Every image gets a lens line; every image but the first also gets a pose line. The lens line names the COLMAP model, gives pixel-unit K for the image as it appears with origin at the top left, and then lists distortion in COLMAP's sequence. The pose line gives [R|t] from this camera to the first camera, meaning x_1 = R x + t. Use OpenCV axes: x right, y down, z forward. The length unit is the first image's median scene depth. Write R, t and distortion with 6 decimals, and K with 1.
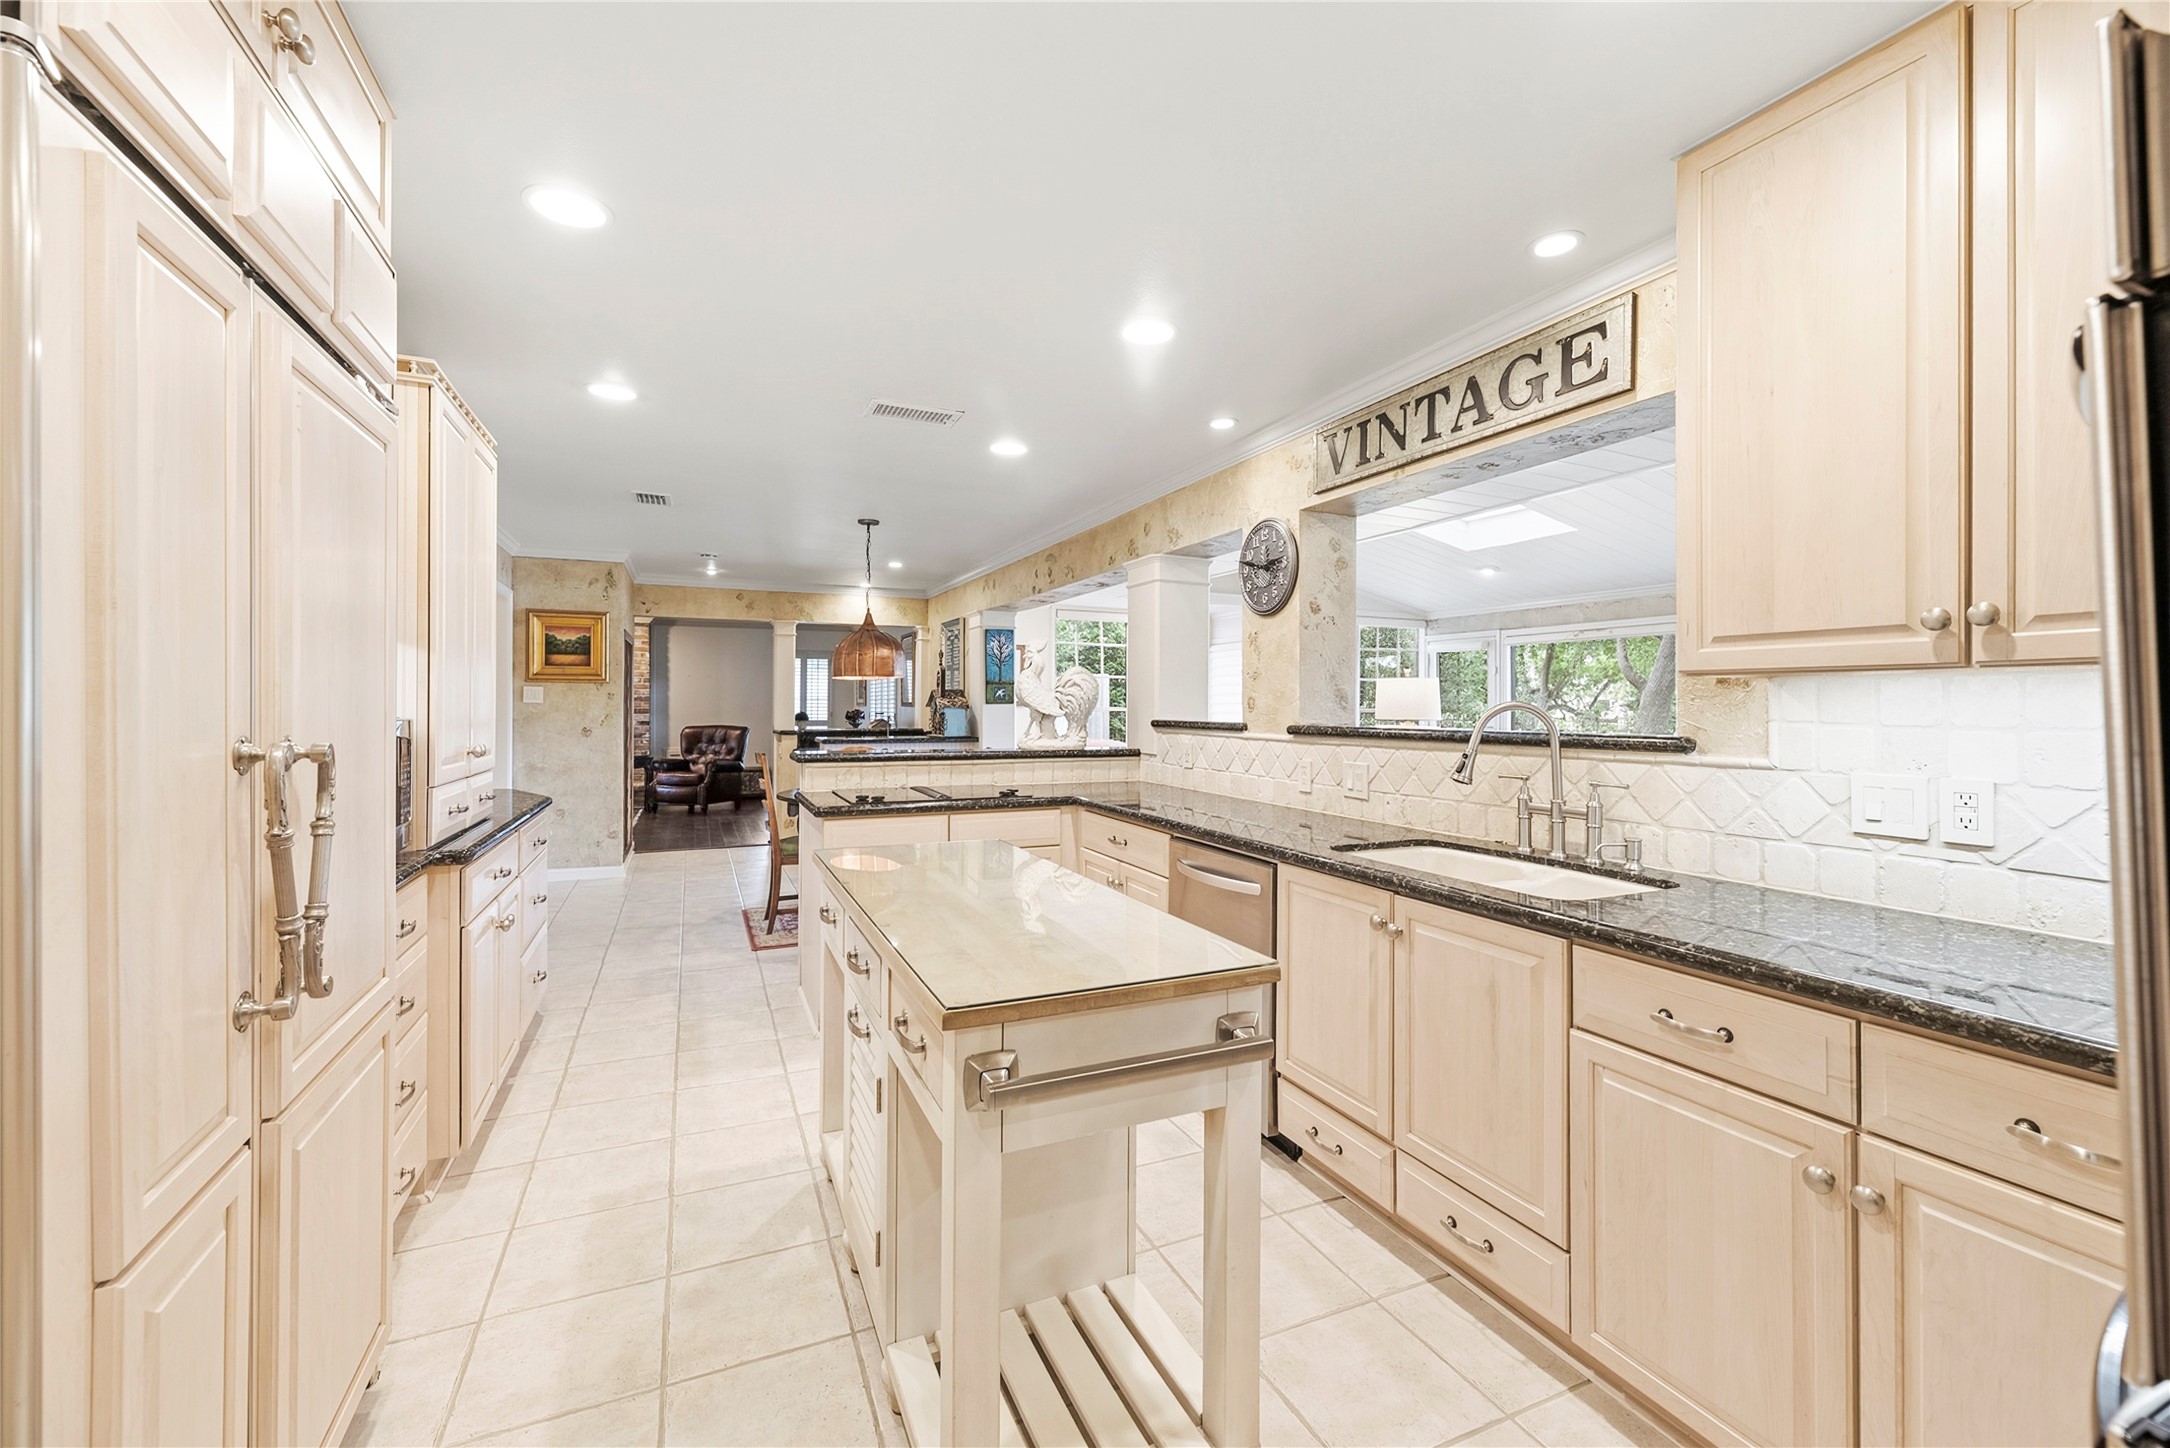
lens RADIAL K [[876.8, 0, 1116.5], [0, 876.8, 707.2], [0, 0, 1]] dist [-0.001832, 0.001556]
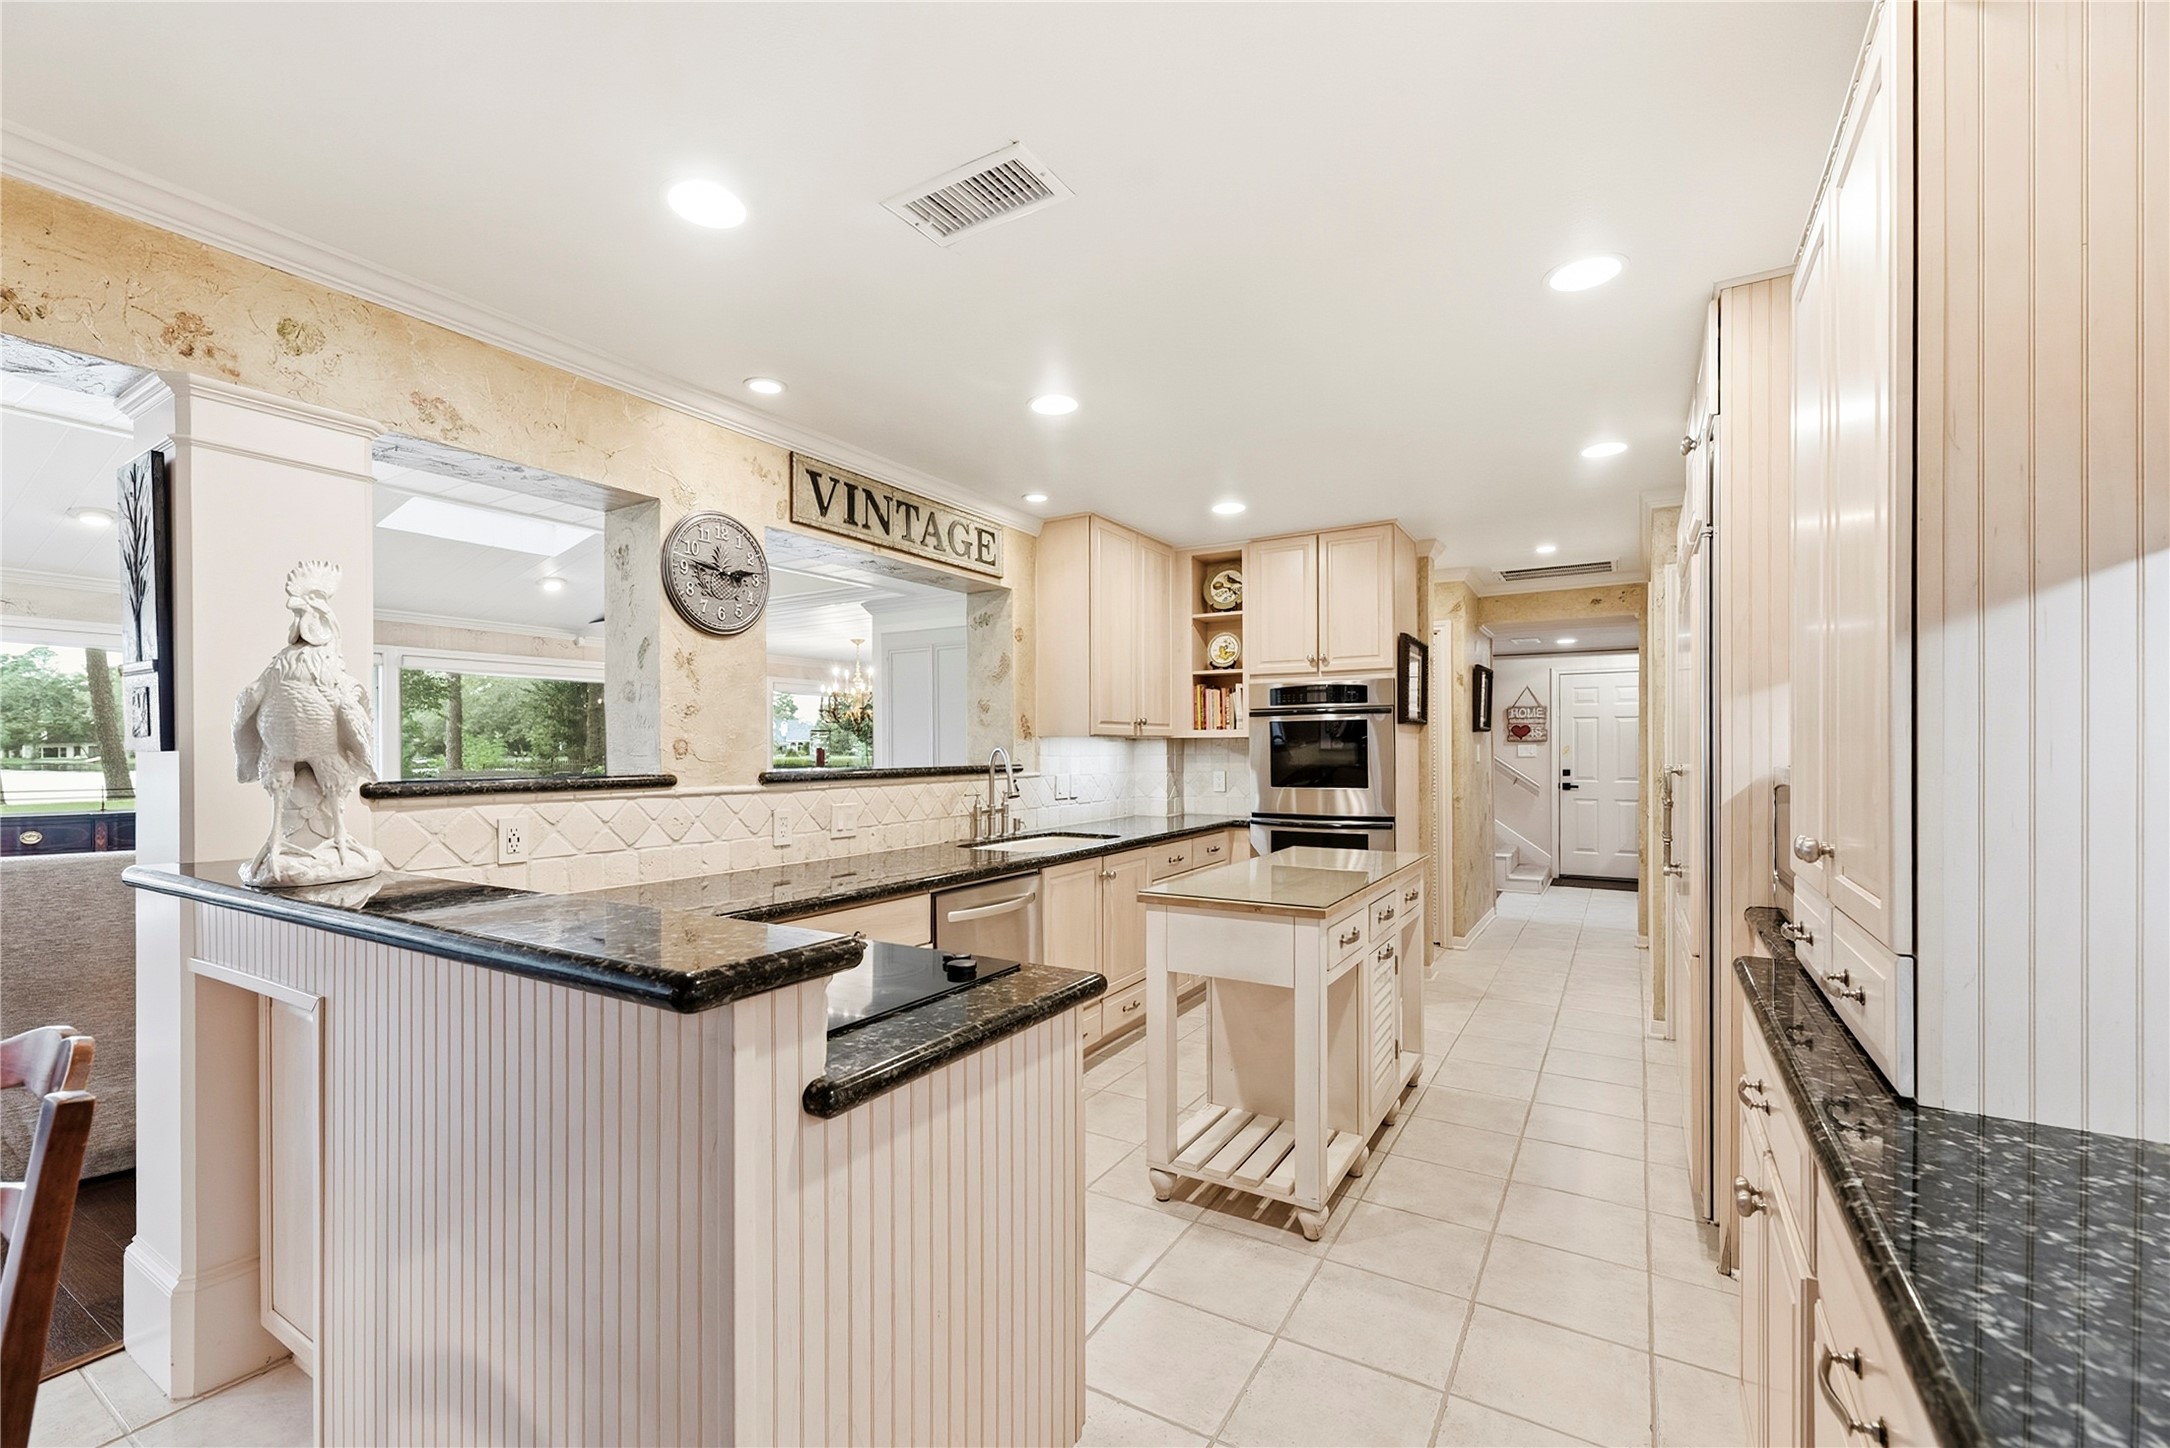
lens RADIAL K [[876.8, 0, 1038.9], [0, 876.8, 765.0], [0, 0, 1]] dist [-0.001832, 0.001556]
pose [[-0.507418, -0.027444, 0.861263, -0.526740], [-0.005885, 0.999580, 0.028384, -0.010255], [-0.861680, 0.009334, -0.507366, 0.927200]]
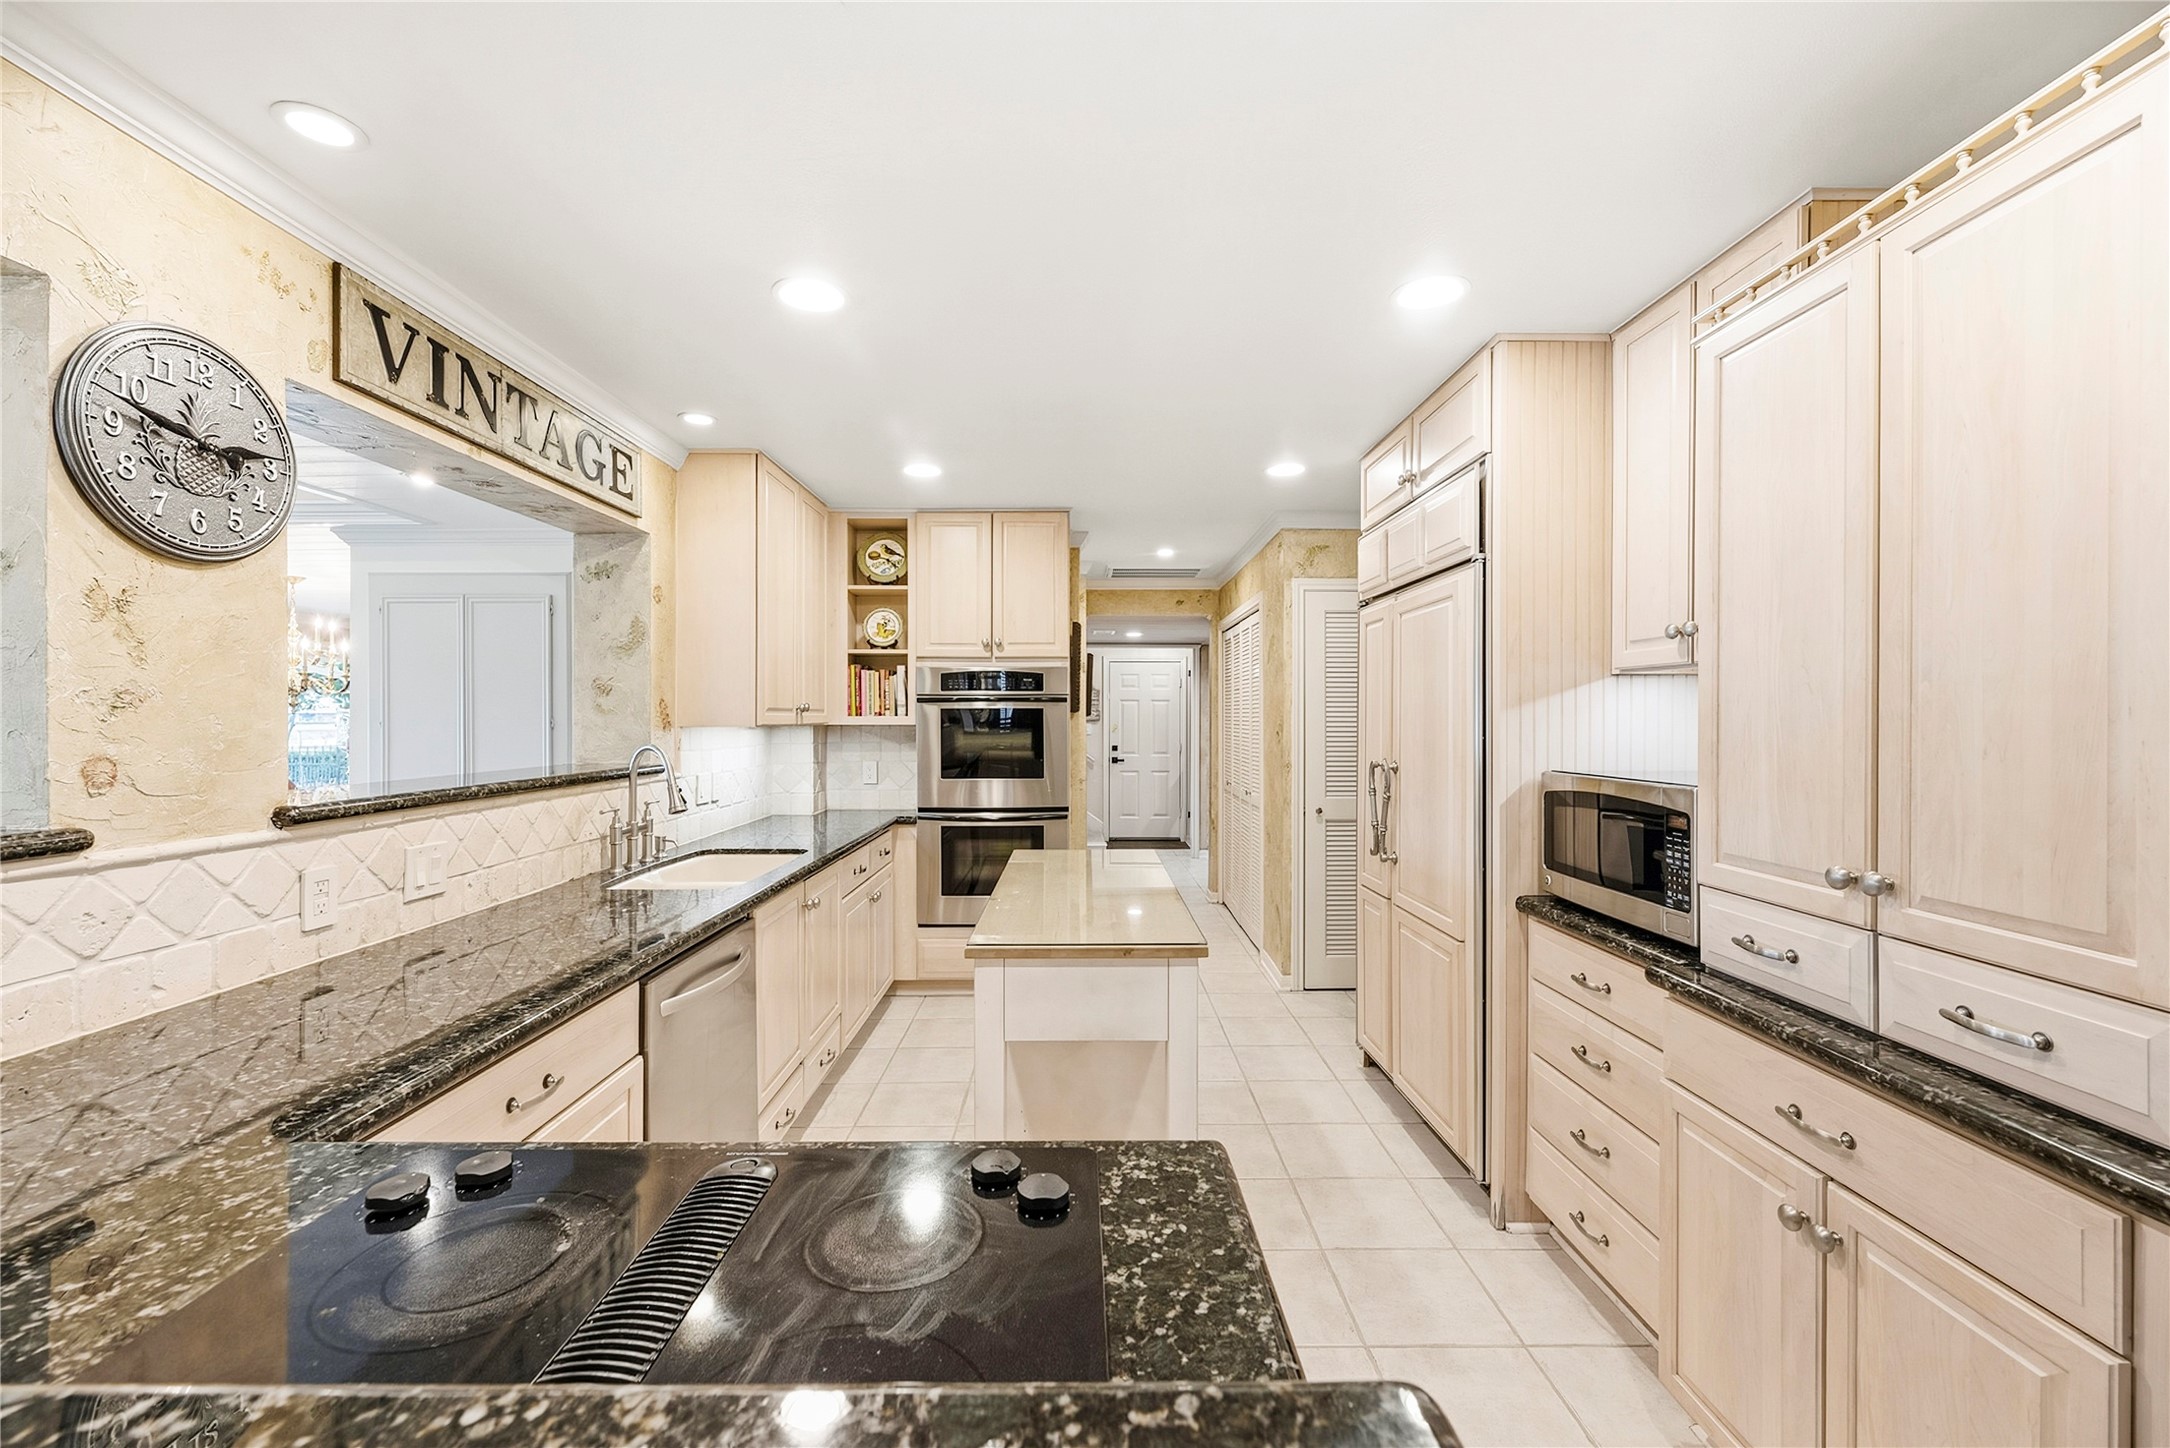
lens RADIAL K [[876.8, 0, 1072.5], [0, 876.8, 723.8], [0, 0, 1]] dist [-0.001832, 0.001556]
pose [[-0.895643, -0.012296, 0.444604, -0.322063], [-0.009335, 0.999917, 0.008849, -0.026974], [-0.444676, 0.003776, -0.895684, 0.957820]]
